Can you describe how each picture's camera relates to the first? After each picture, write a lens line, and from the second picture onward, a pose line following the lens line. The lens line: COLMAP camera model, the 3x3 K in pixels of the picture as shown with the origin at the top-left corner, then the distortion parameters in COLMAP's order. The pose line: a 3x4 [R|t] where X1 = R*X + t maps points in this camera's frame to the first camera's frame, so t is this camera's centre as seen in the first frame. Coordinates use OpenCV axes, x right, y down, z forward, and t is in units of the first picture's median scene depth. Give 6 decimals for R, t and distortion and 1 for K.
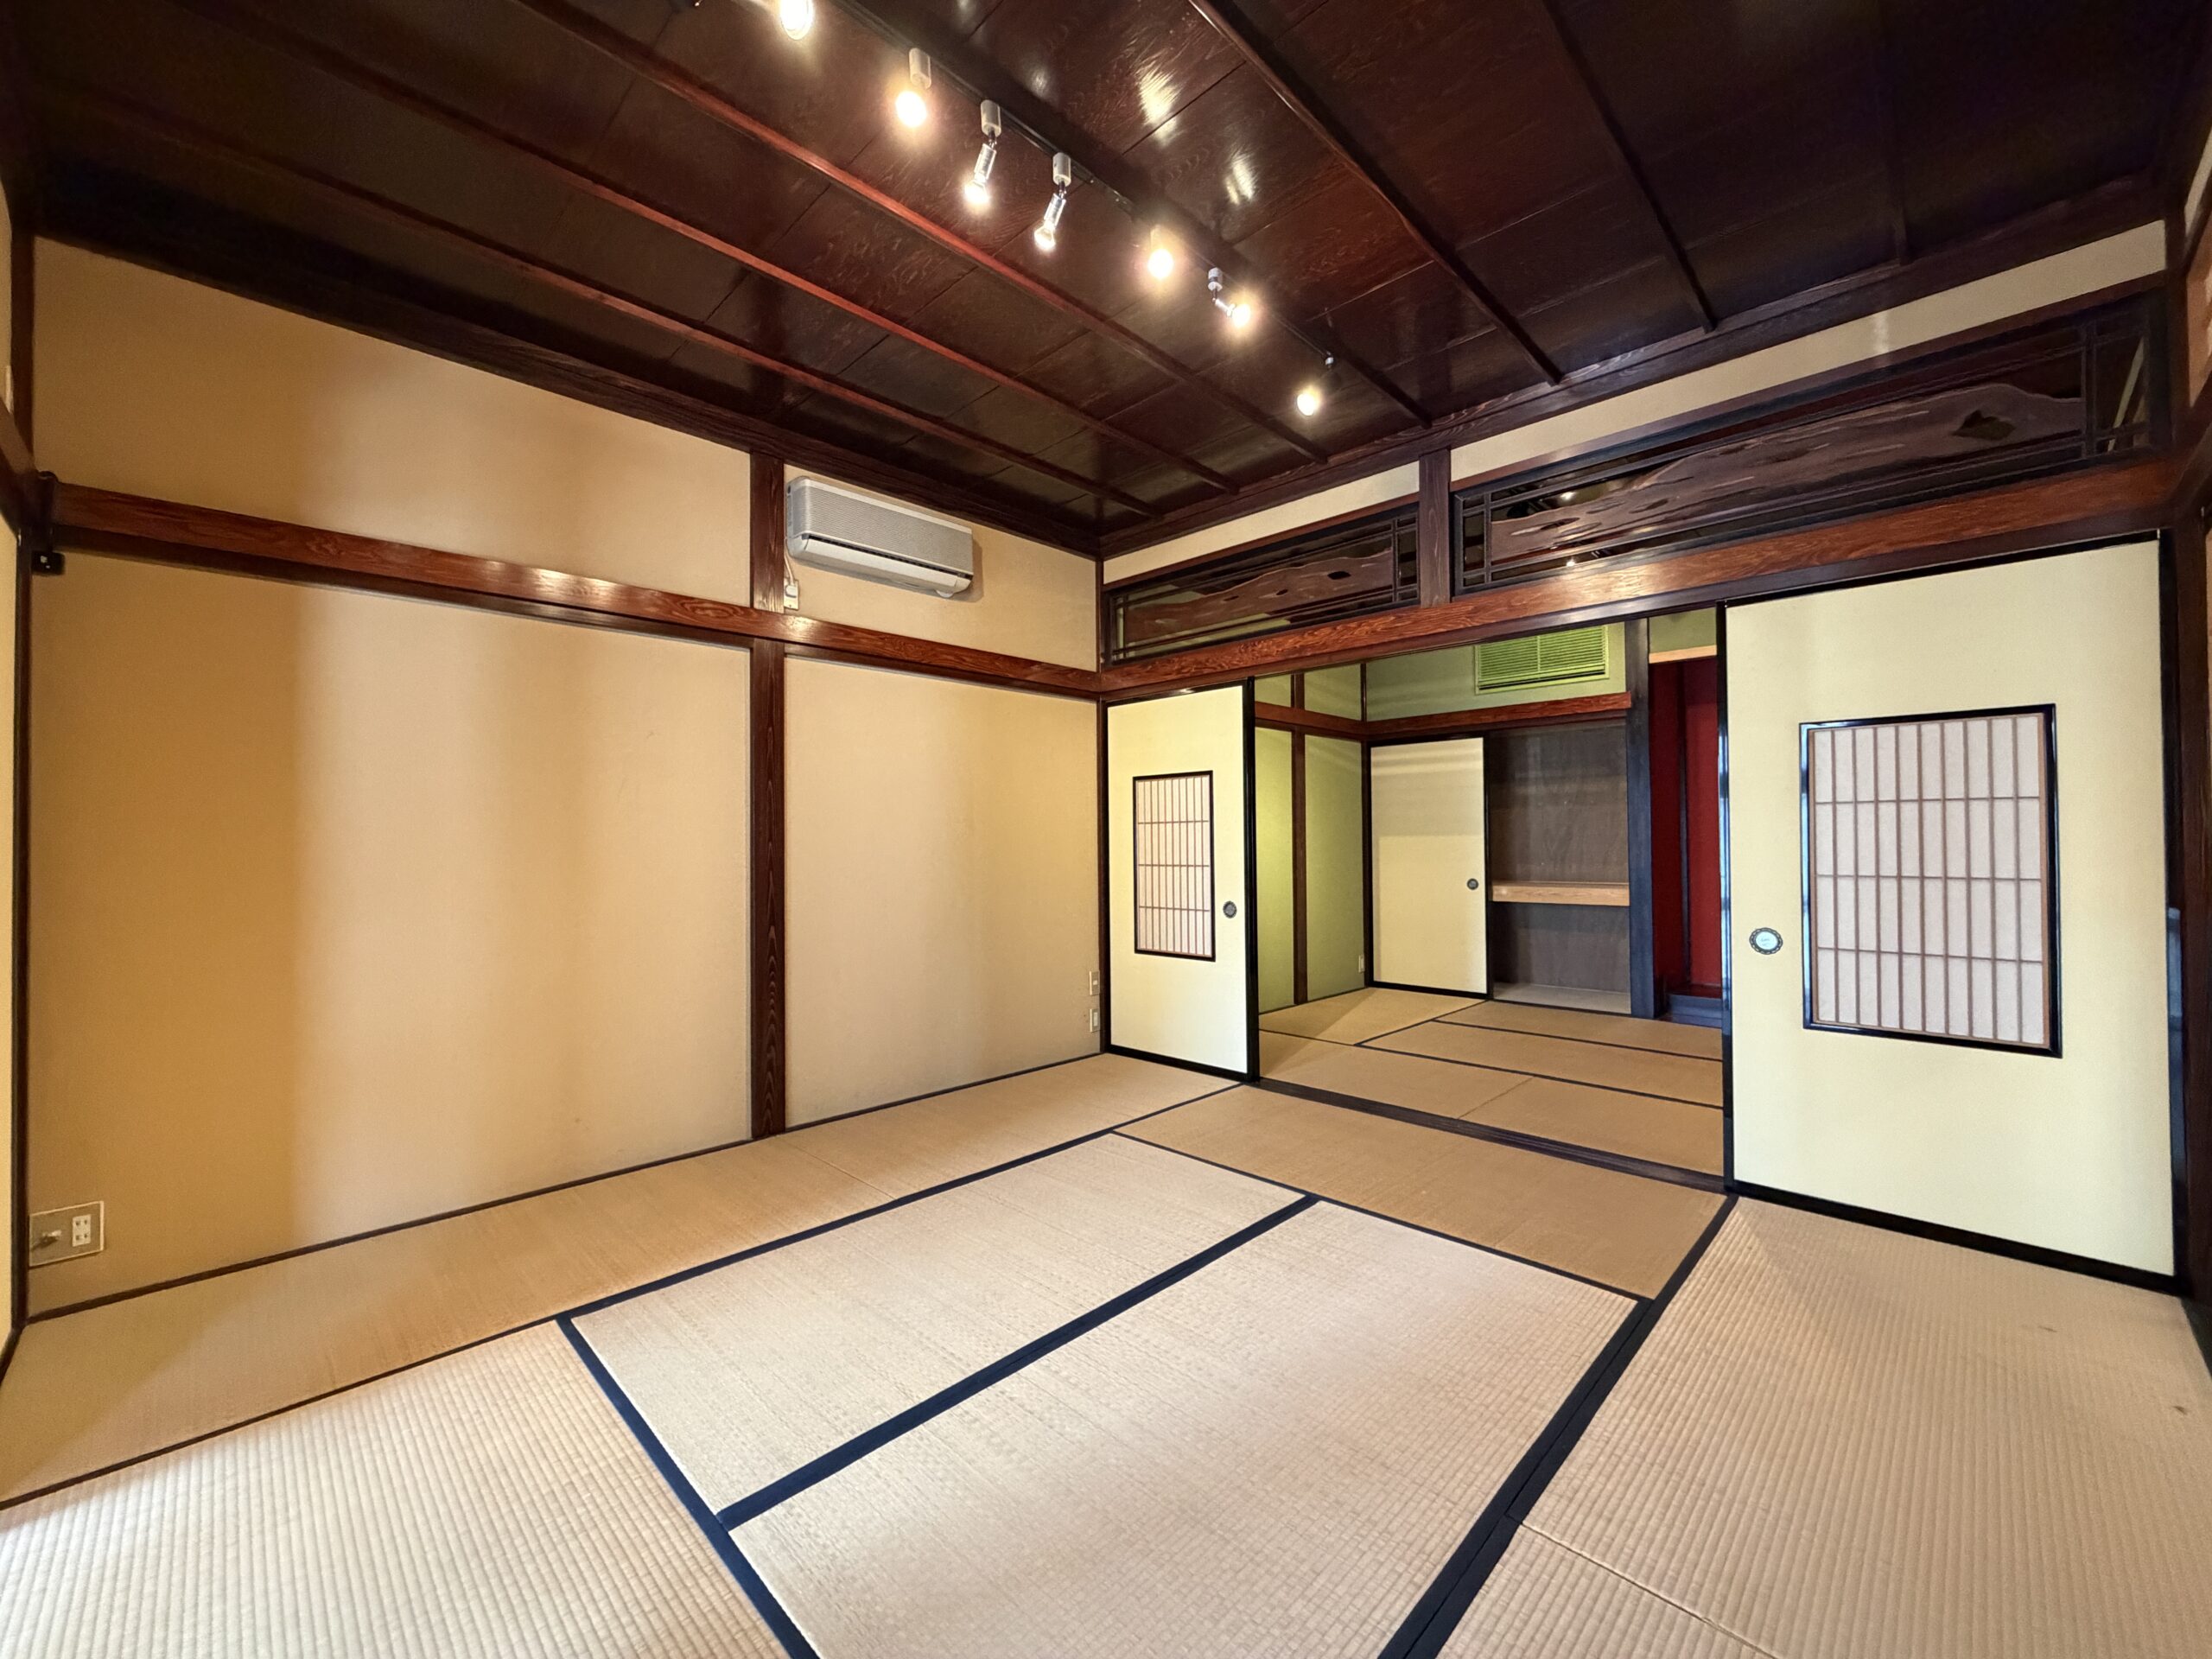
lens RADIAL K [[881.1, 0, 1095.8], [0, 881.1, 827.6], [0, 0, 1]] dist [-0.000234, -0.000193]
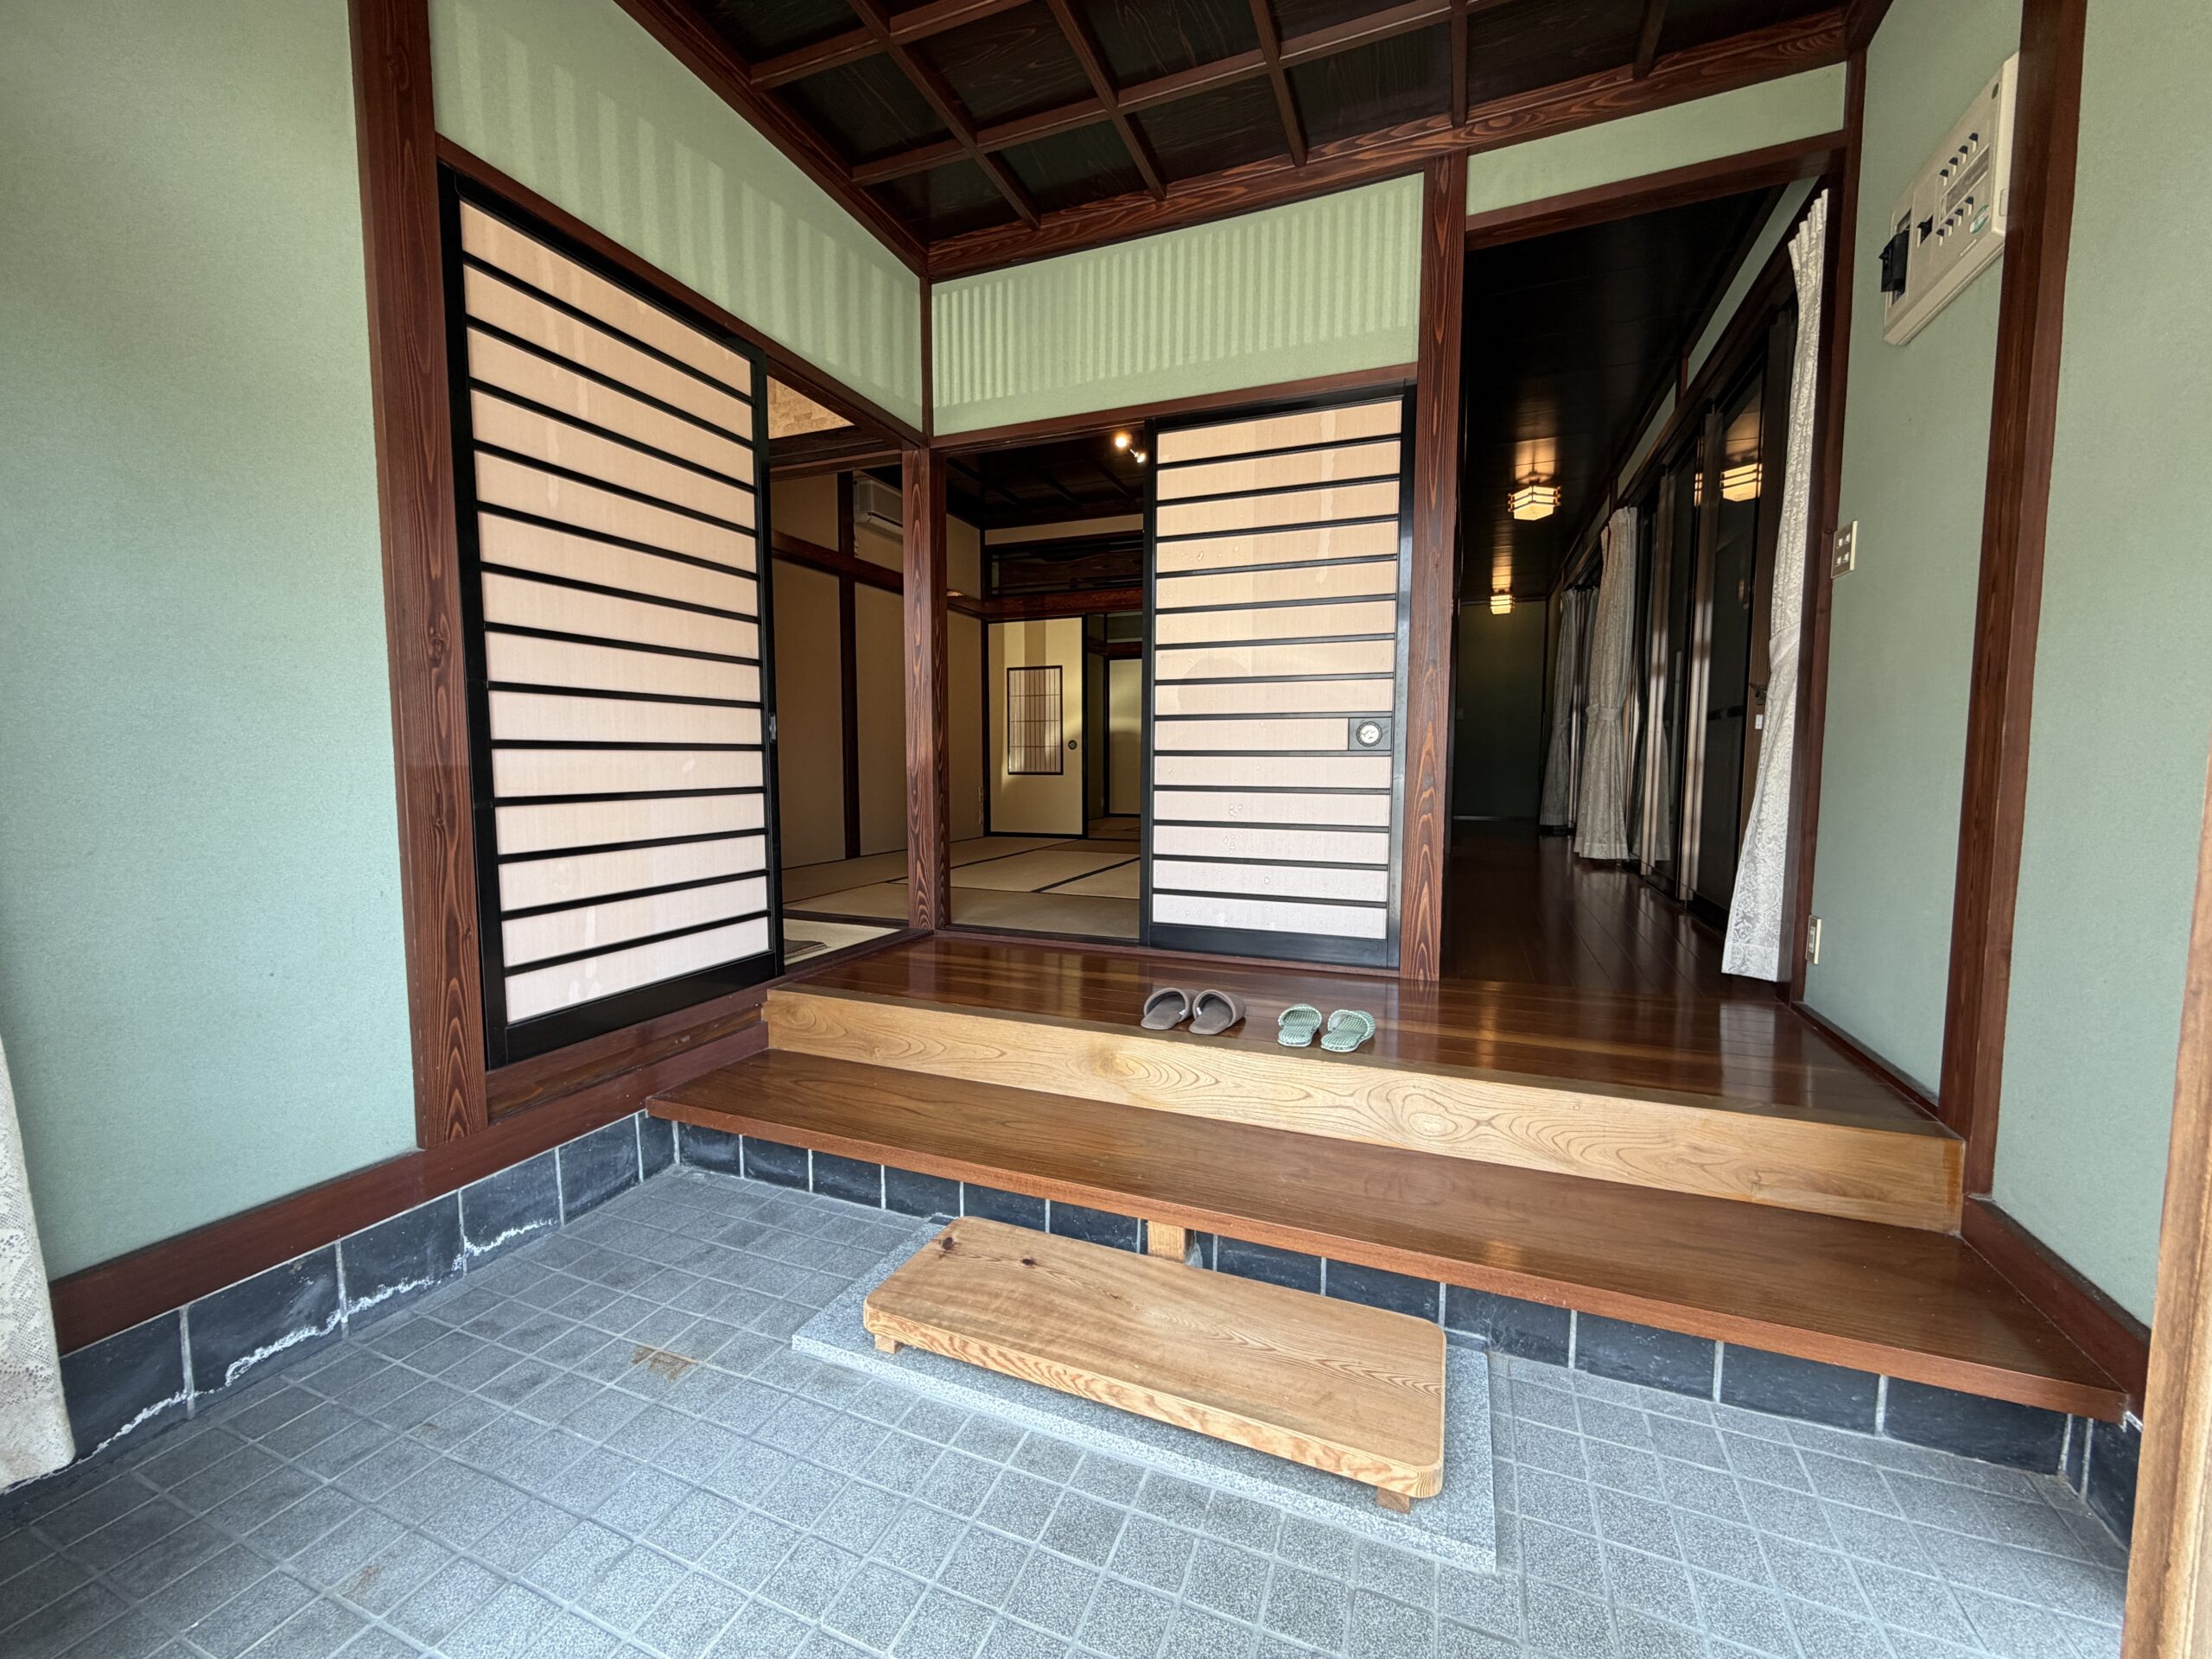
lens RADIAL K [[881.1, 0, 1093.7], [0, 881.1, 825.1], [0, 0, 1]] dist [-0.000234, -0.000193]
pose [[0.921957, -0.018373, 0.386857, -0.349572], [-0.015943, 0.996227, 0.085309, 0.071142], [-0.386965, -0.084818, 0.918185, -0.464550]]
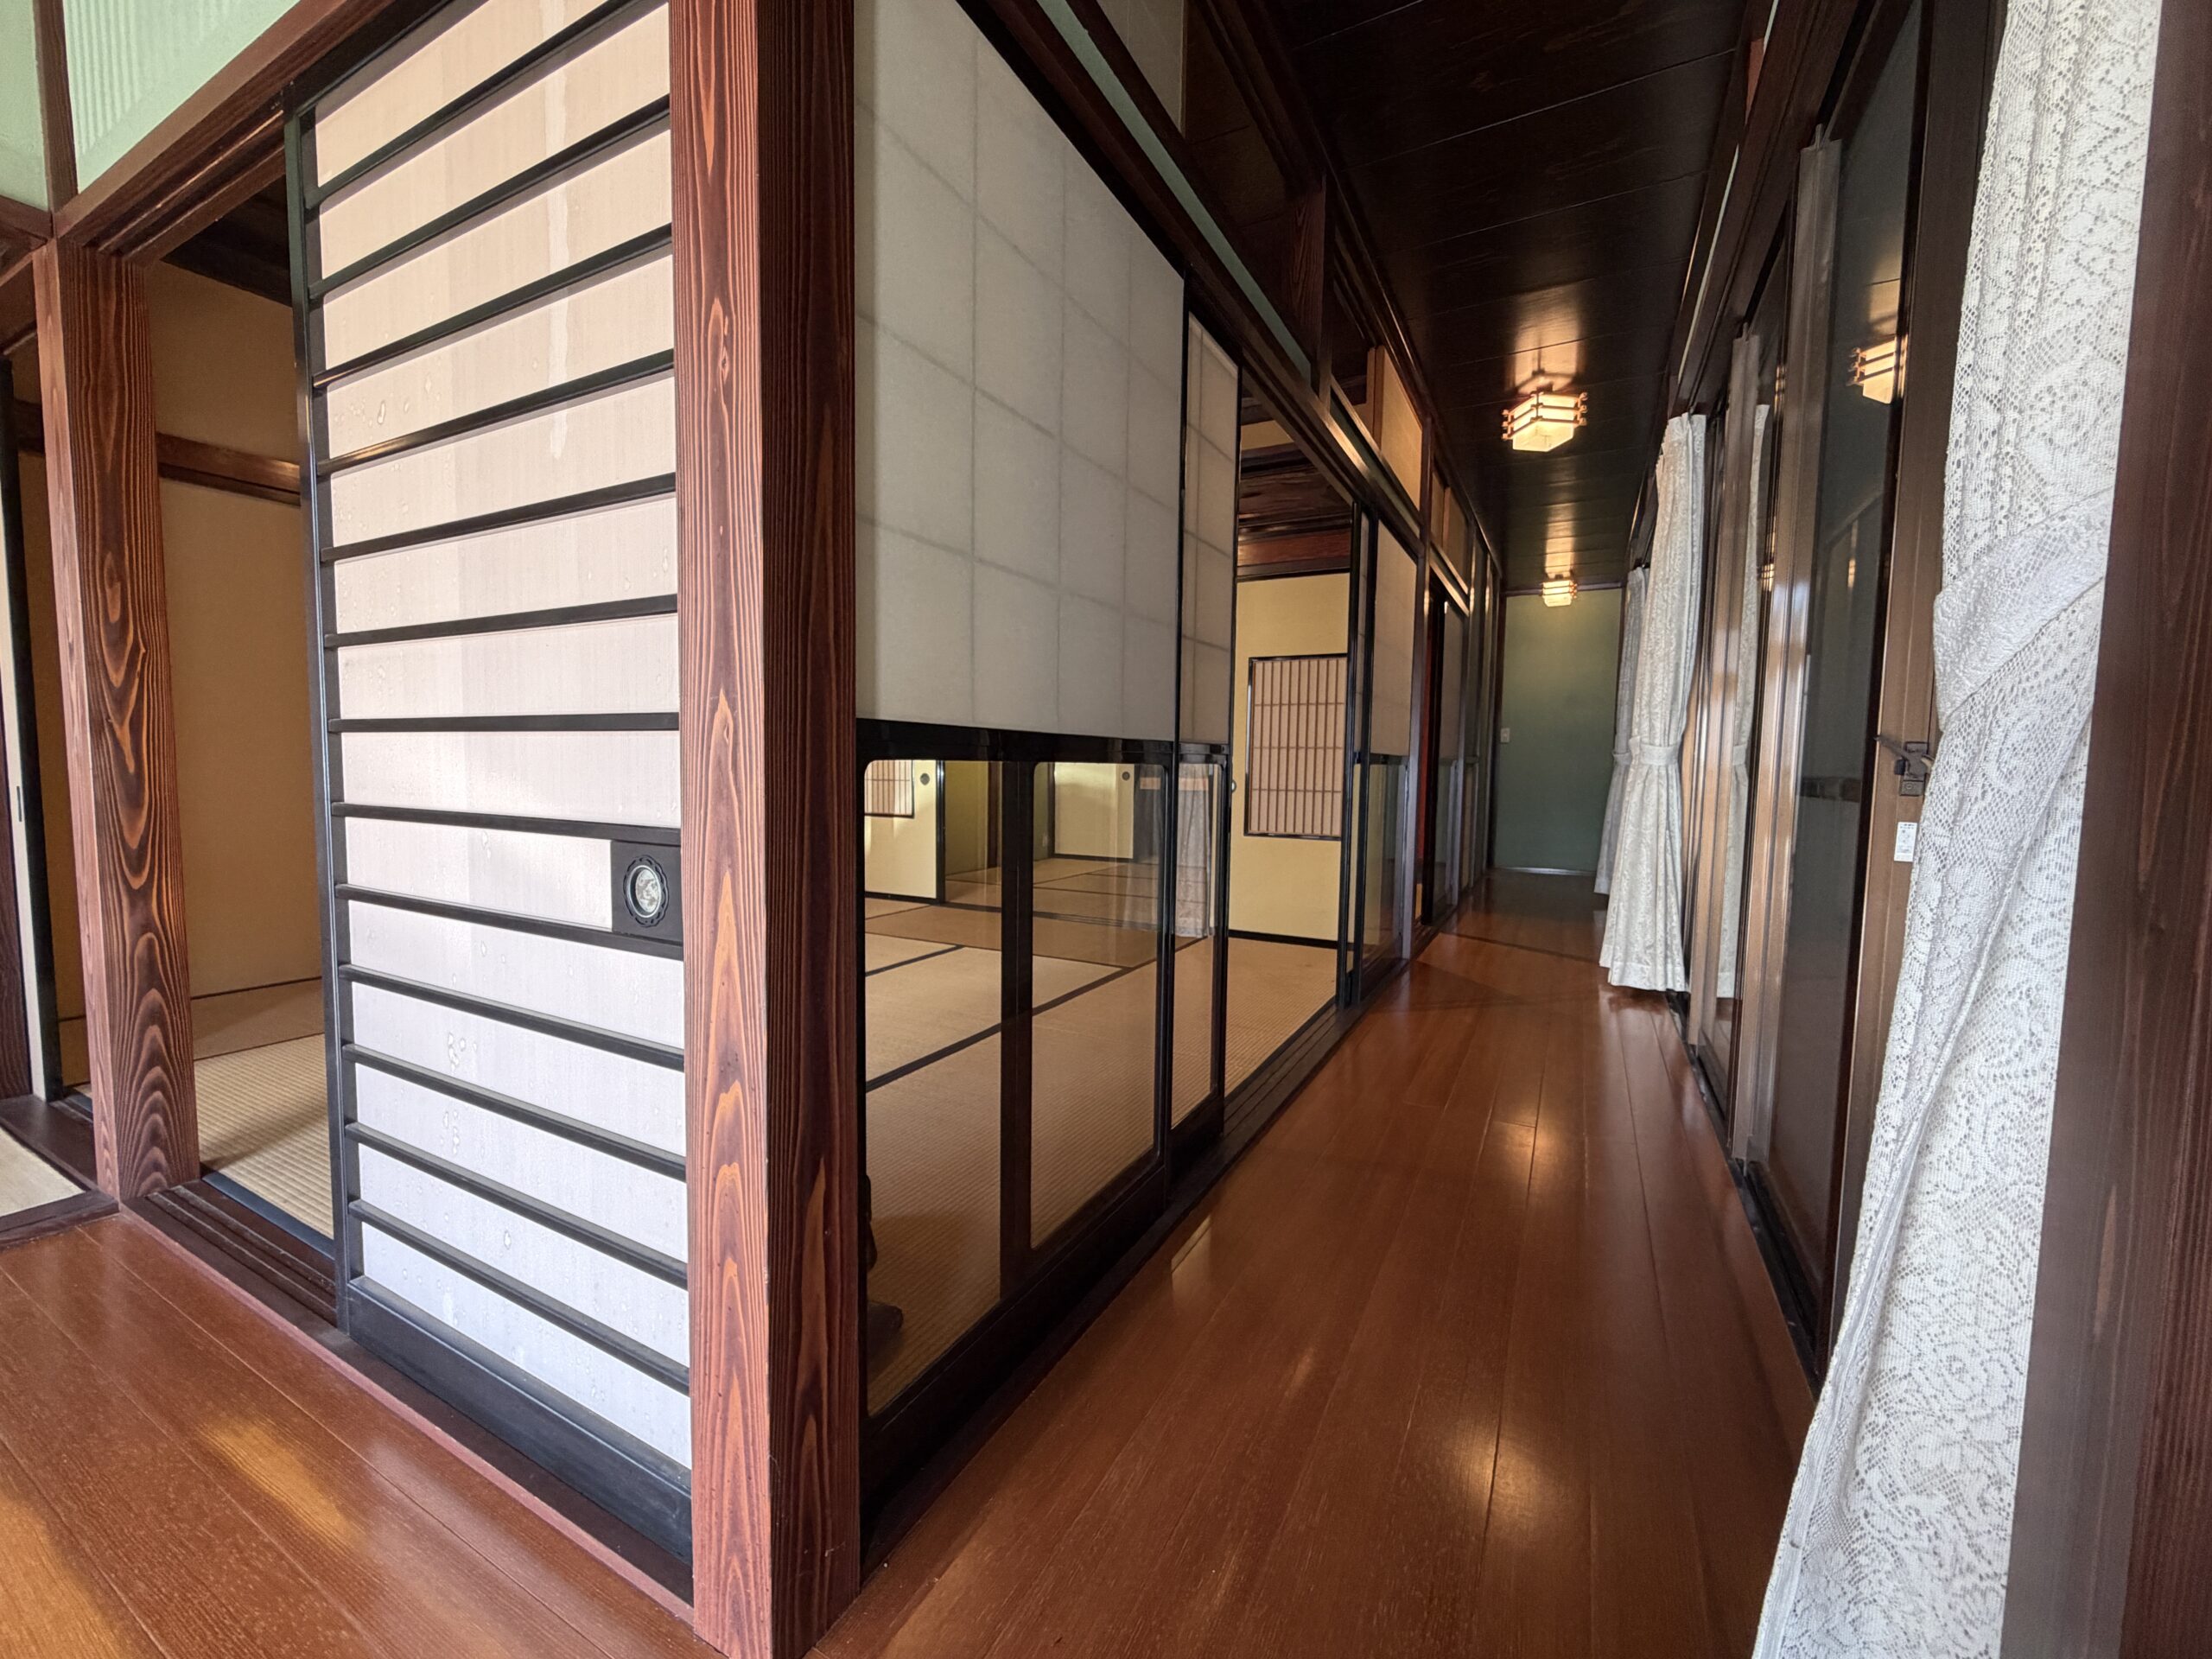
lens RADIAL K [[881.1, 0, 1111.0], [0, 881.1, 829.4], [0, 0, 1]] dist [-0.000234, -0.000193]
pose [[0.956407, -0.000823, 0.292037, 0.021650], [-0.025079, 0.996070, 0.084940, 0.031666], [-0.290959, -0.088561, 0.952628, -0.249692]]
